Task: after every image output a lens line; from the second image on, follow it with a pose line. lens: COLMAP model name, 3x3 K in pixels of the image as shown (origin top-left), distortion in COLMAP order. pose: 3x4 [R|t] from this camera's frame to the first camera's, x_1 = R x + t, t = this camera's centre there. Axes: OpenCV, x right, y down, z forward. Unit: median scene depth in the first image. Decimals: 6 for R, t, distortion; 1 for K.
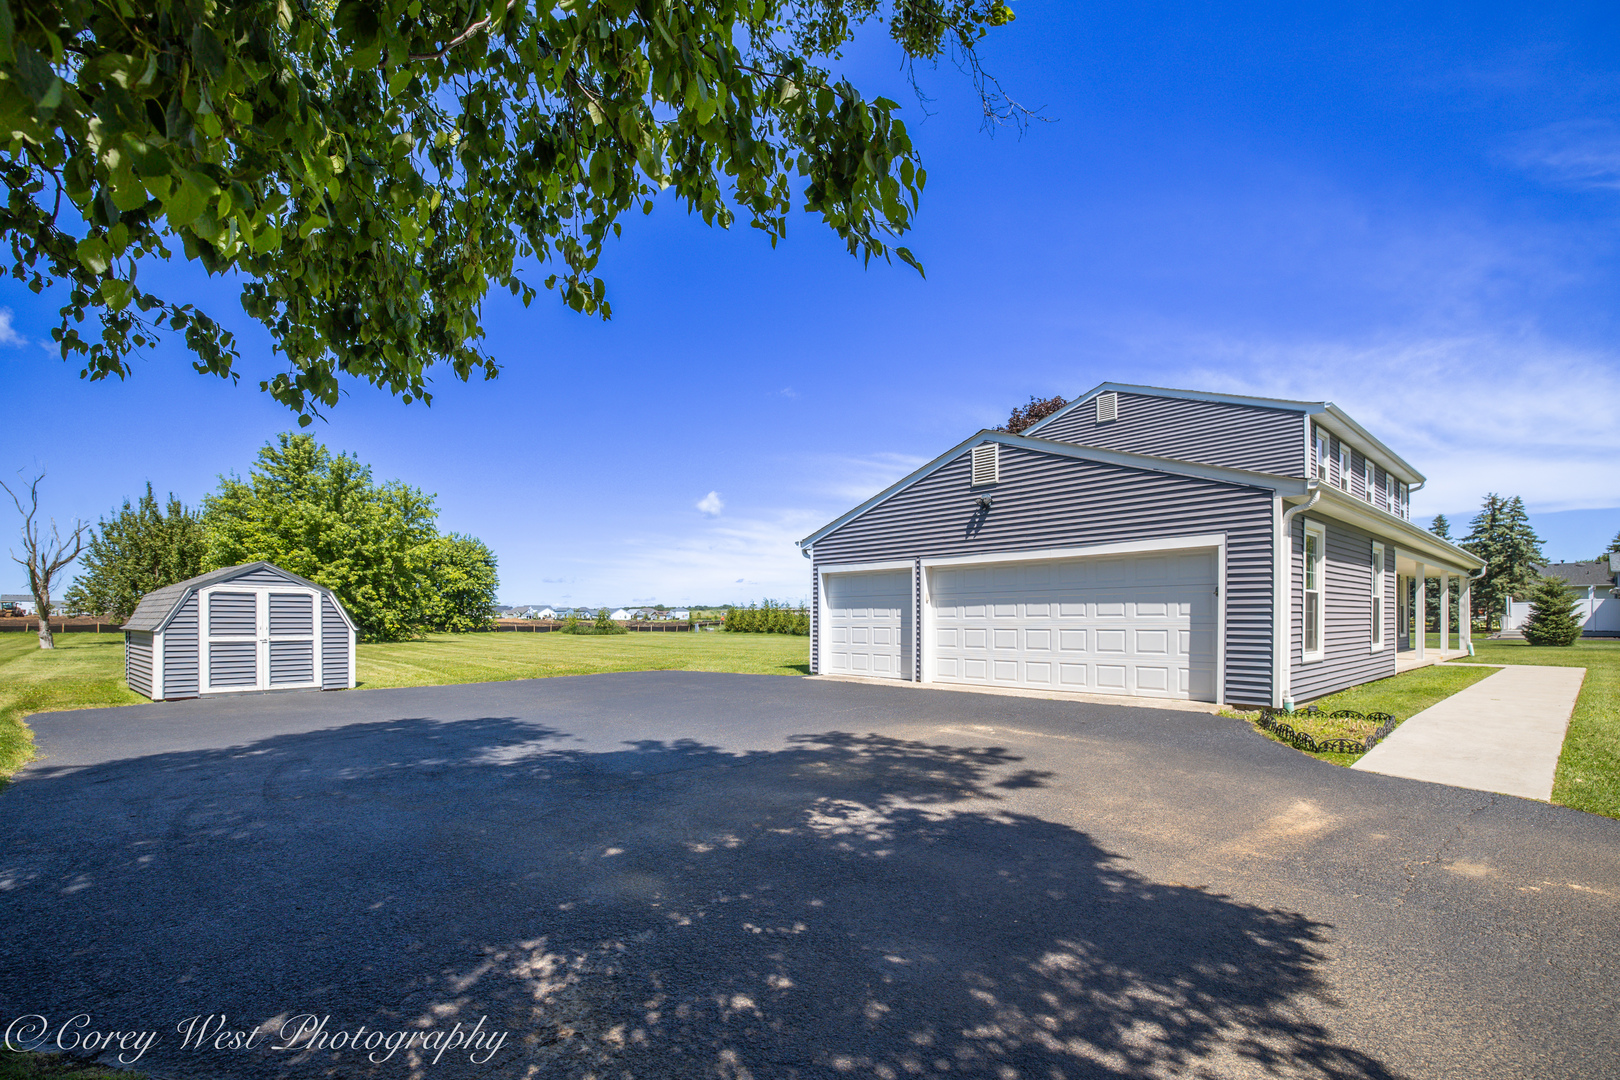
lens RADIAL K [[710.4, 0, 789.1], [0, 710.4, 617.7], [0, 0, 1]] dist [-0.002450, -0.000412]
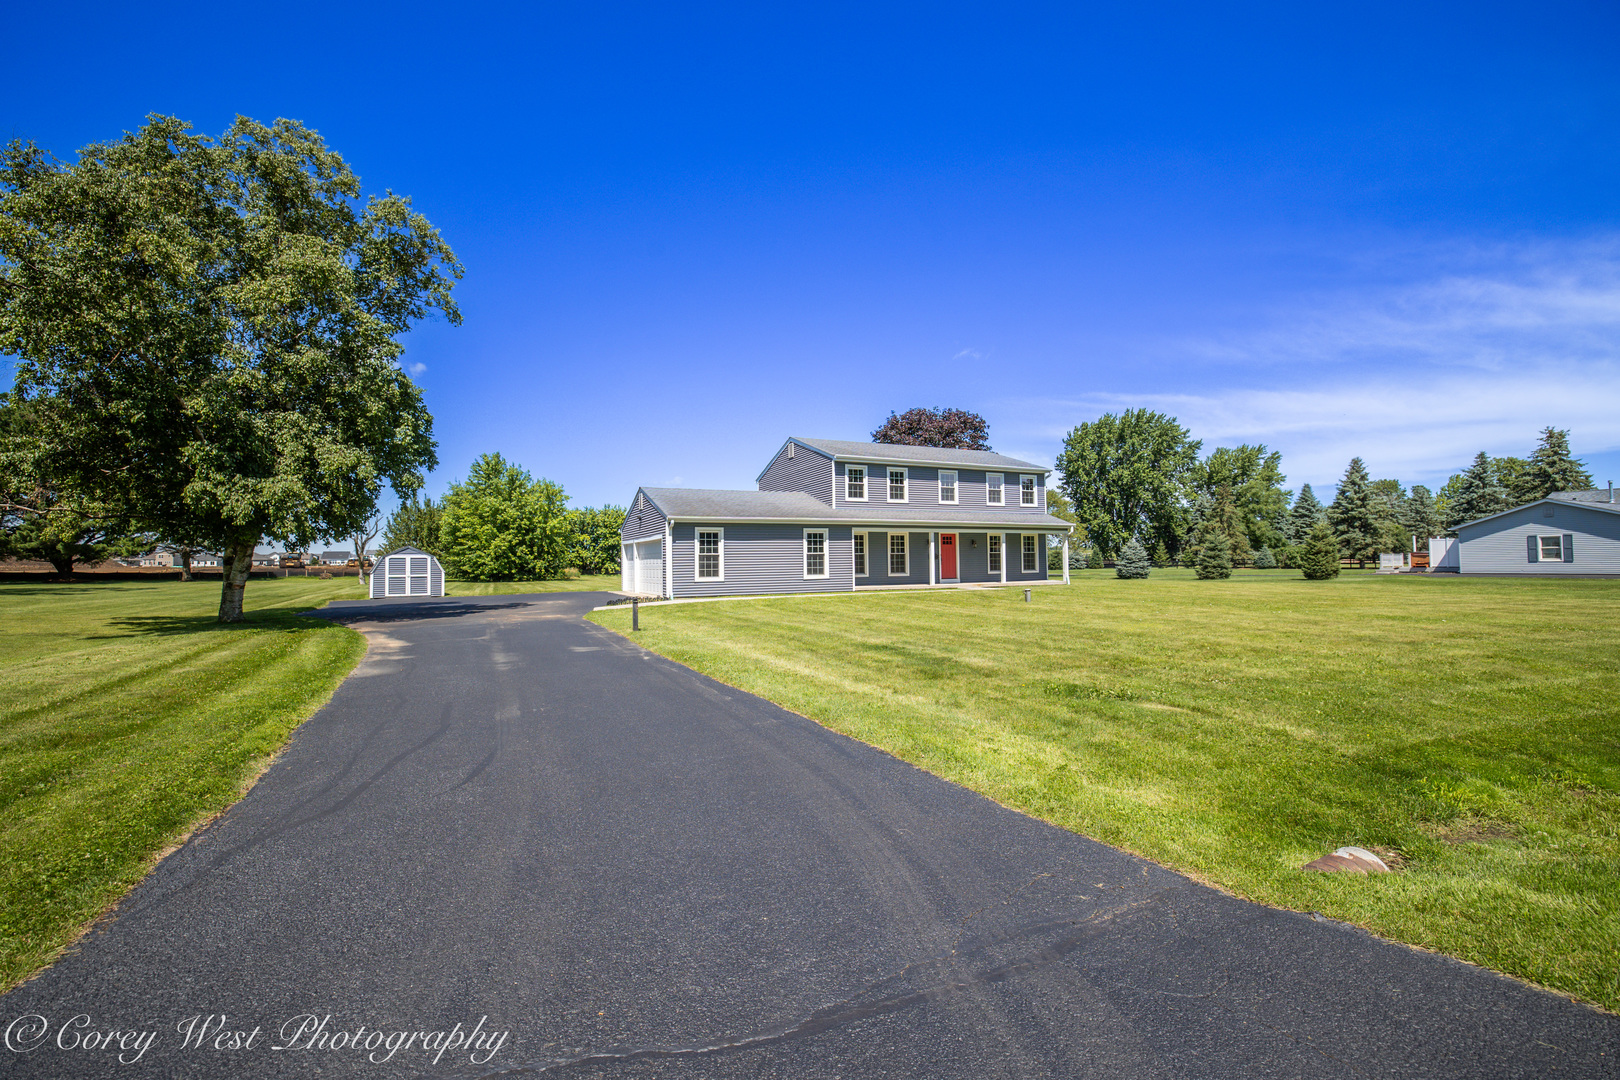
lens RADIAL K [[706.0, 0, 825.1], [0, 706.0, 525.6], [0, 0, 1]] dist [-0.001449, 0.000029]
pose [[0.965177, -0.025779, -0.260326, 1.032481], [0.013055, 0.998639, -0.050488, -0.002084], [0.261273, 0.045331, 0.964200, -0.800777]]
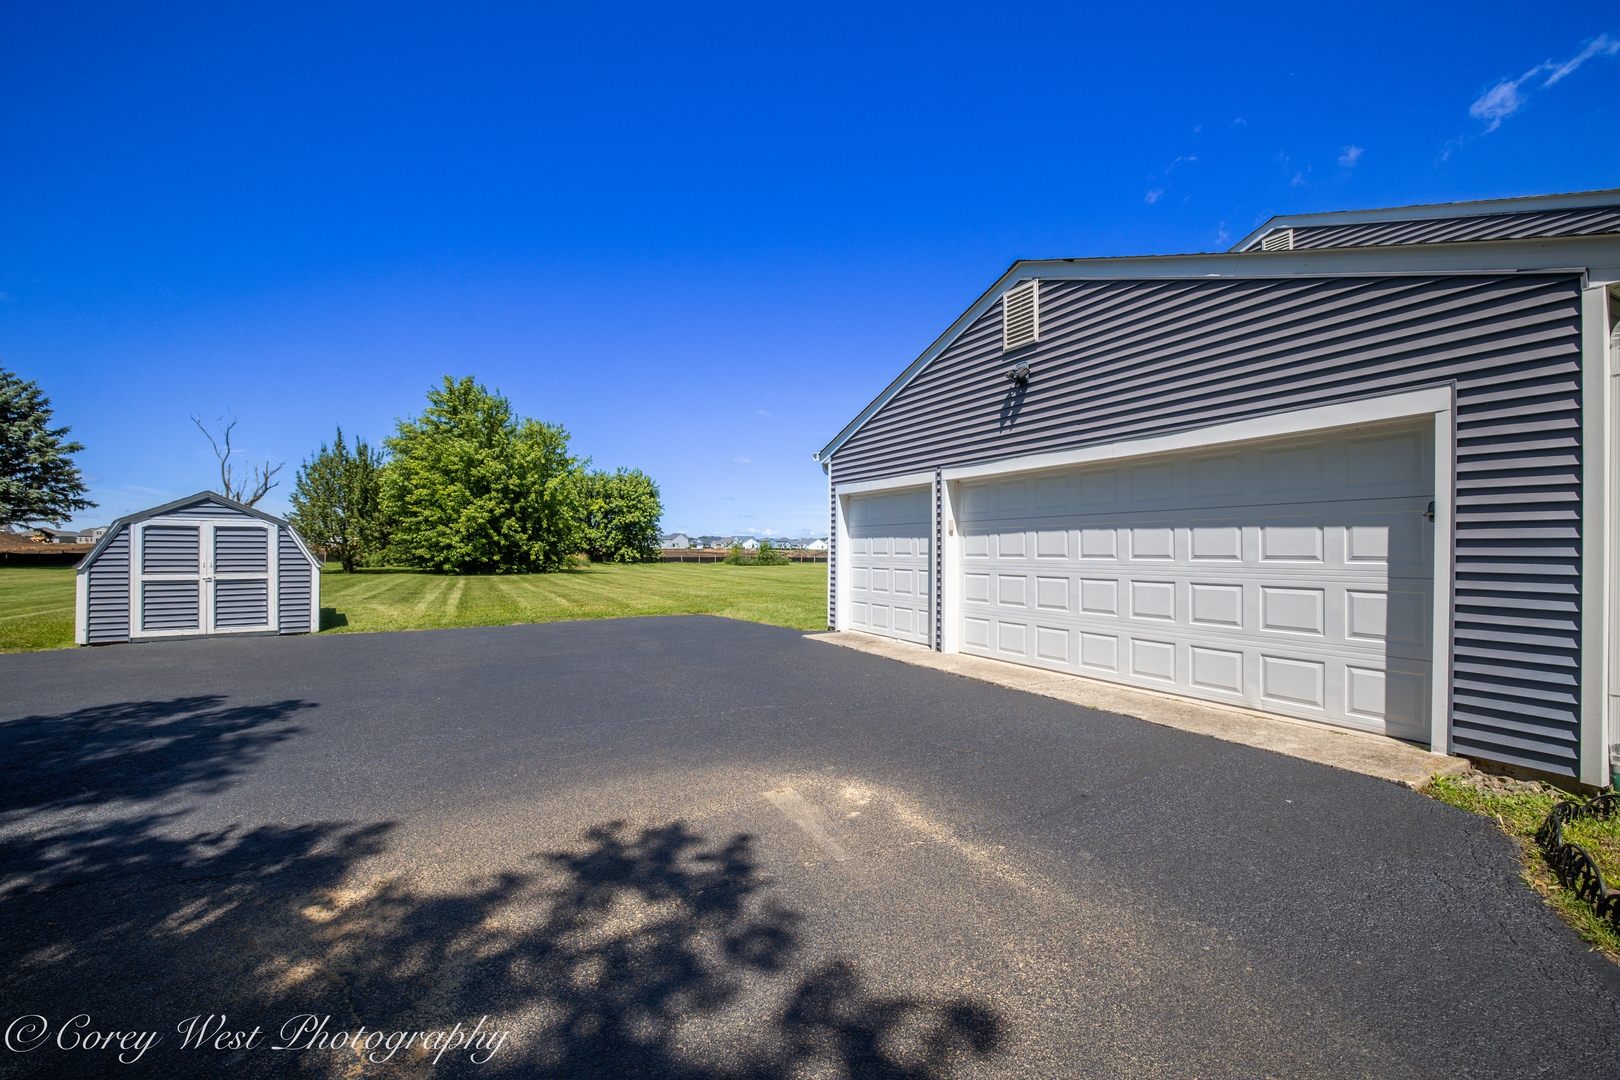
lens RADIAL K [[693.0, 0, 826.6], [0, 693.0, 535.6], [0, 0, 1]] dist [-0.002900, 0.000020]
pose [[0.974234, -0.003702, -0.225511, 0.165512], [-0.000197, 0.999851, -0.017262, -0.005961], [0.225541, 0.016861, 0.974088, 0.243206]]
